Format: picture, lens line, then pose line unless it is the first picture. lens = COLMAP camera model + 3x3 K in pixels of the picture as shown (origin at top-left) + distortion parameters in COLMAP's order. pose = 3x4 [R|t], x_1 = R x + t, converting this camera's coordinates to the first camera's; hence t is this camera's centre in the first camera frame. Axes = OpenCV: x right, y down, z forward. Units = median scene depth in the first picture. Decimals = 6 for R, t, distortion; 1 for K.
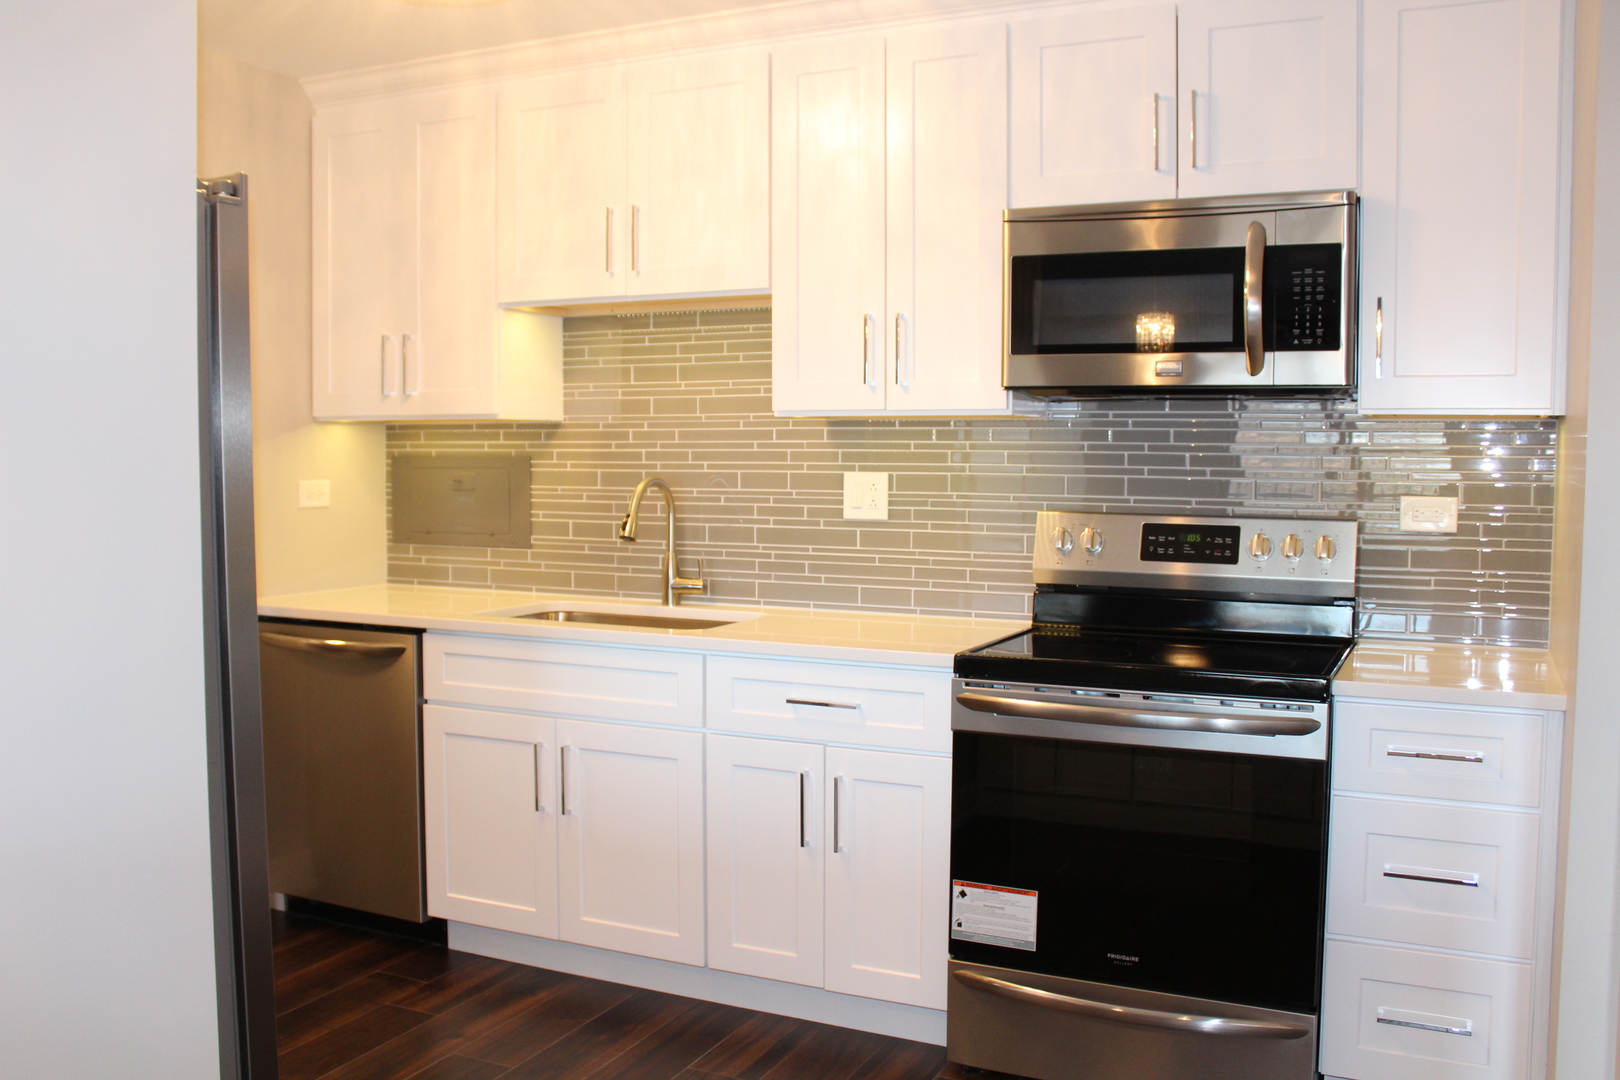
lens RADIAL K [[1368.5, 0, 810.0], [0, 1368.5, 540.0], [0, 0, 1]] dist [-0.130268, 0.001492]
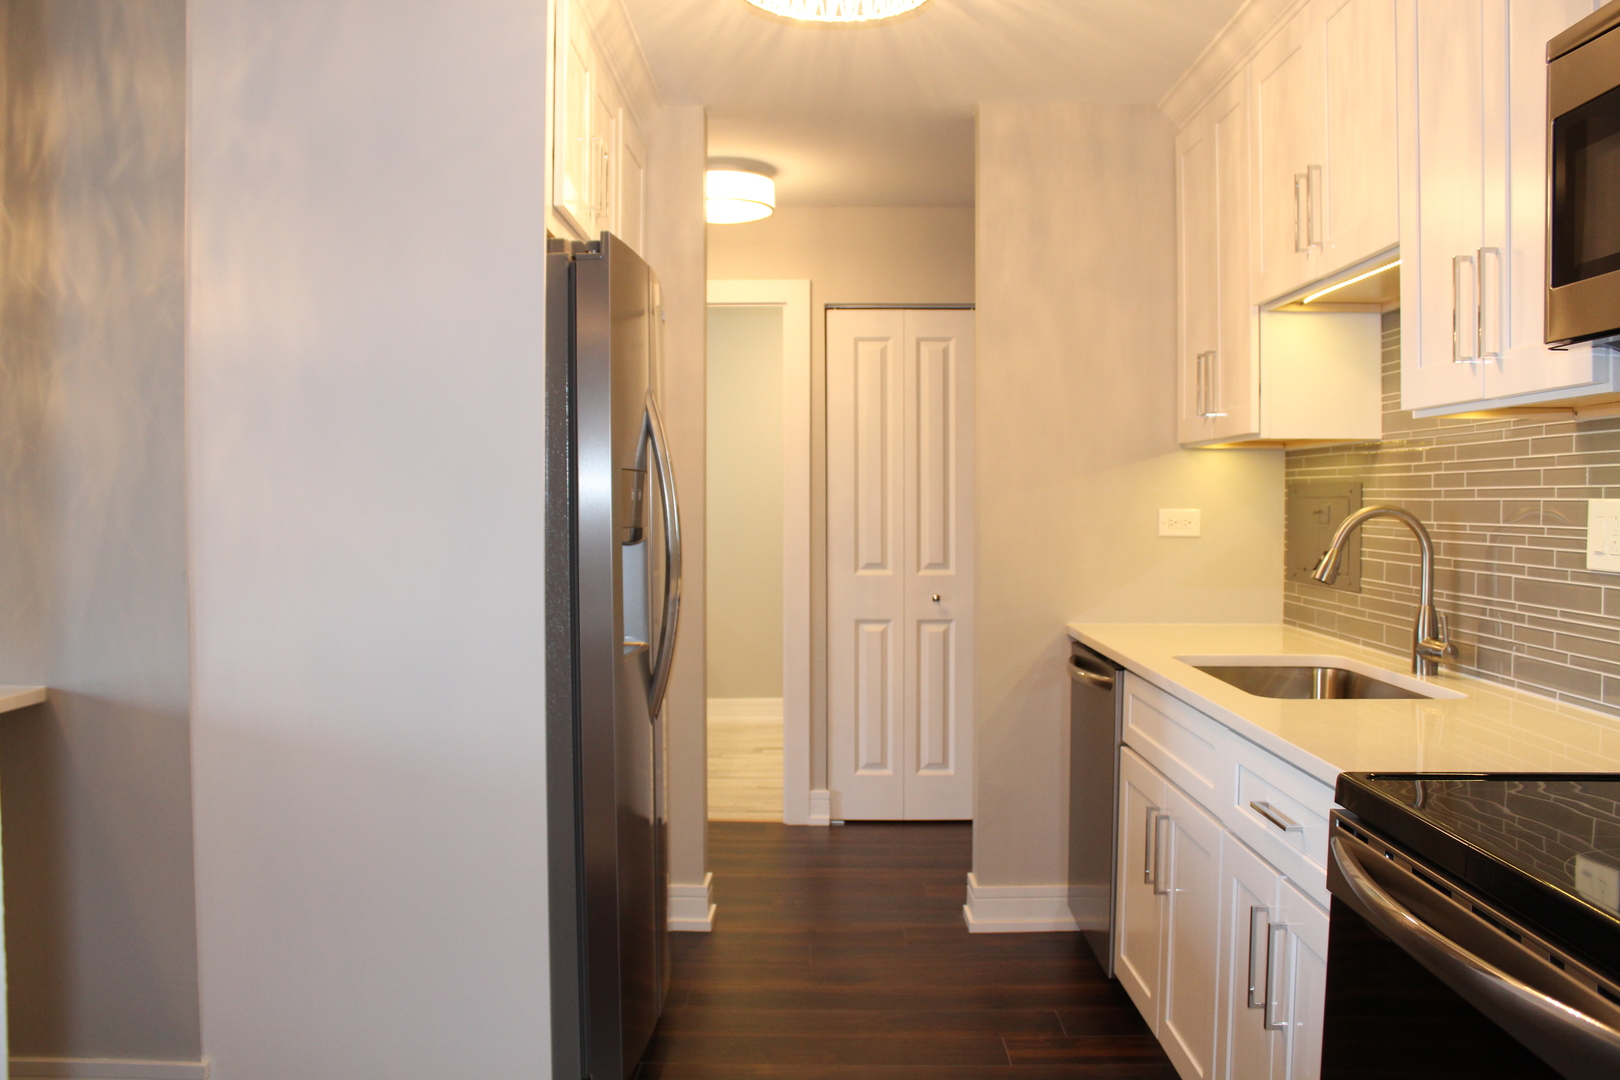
lens RADIAL K [[1330.6, 0, 871.0], [0, 1330.6, 541.3], [0, 0, 1]] dist [-0.045260, 0.002762]
pose [[0.450095, 0.025231, -0.892624, 0.421152], [-0.055718, 0.998447, 0.000128, -0.009578], [0.891241, 0.049678, 0.450801, 0.392748]]
